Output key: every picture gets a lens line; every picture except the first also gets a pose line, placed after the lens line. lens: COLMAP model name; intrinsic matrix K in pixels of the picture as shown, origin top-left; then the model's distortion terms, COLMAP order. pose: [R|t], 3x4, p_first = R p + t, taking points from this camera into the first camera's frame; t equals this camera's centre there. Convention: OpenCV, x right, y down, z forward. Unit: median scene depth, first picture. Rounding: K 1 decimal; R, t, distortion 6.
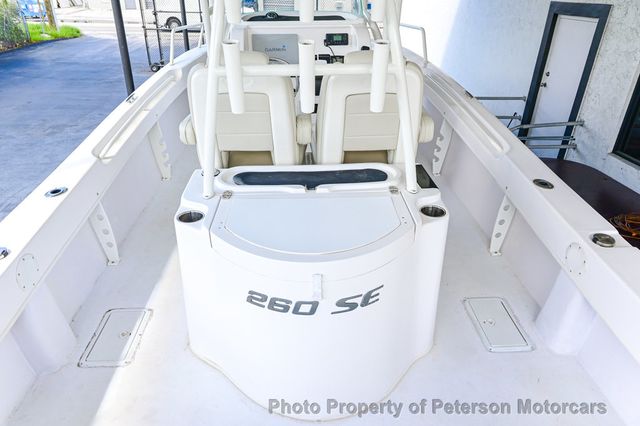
lens RADIAL K [[449.1, 0, 316.3], [0, 449.1, 213.8], [0, 0, 1]] dist [-0.006675, 0.019574]
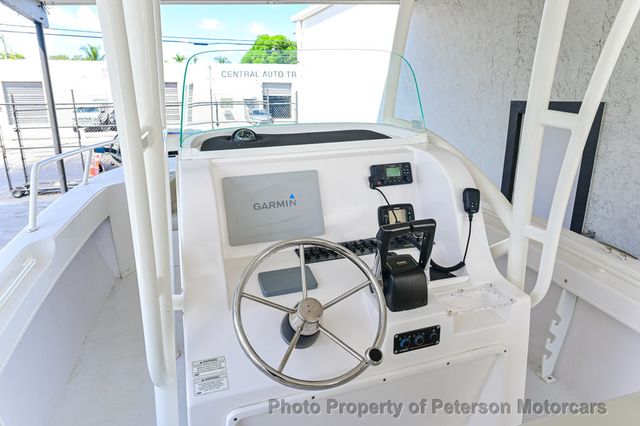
lens RADIAL K [[449.1, 0, 321.2], [0, 449.1, 215.0], [0, 0, 1]] dist [-0.006675, 0.019574]
pose [[0.964880, -0.091091, 0.246394, -0.102117], [0.140466, 0.971506, -0.190904, -0.165228], [-0.221983, 0.218810, 0.950182, 0.348734]]
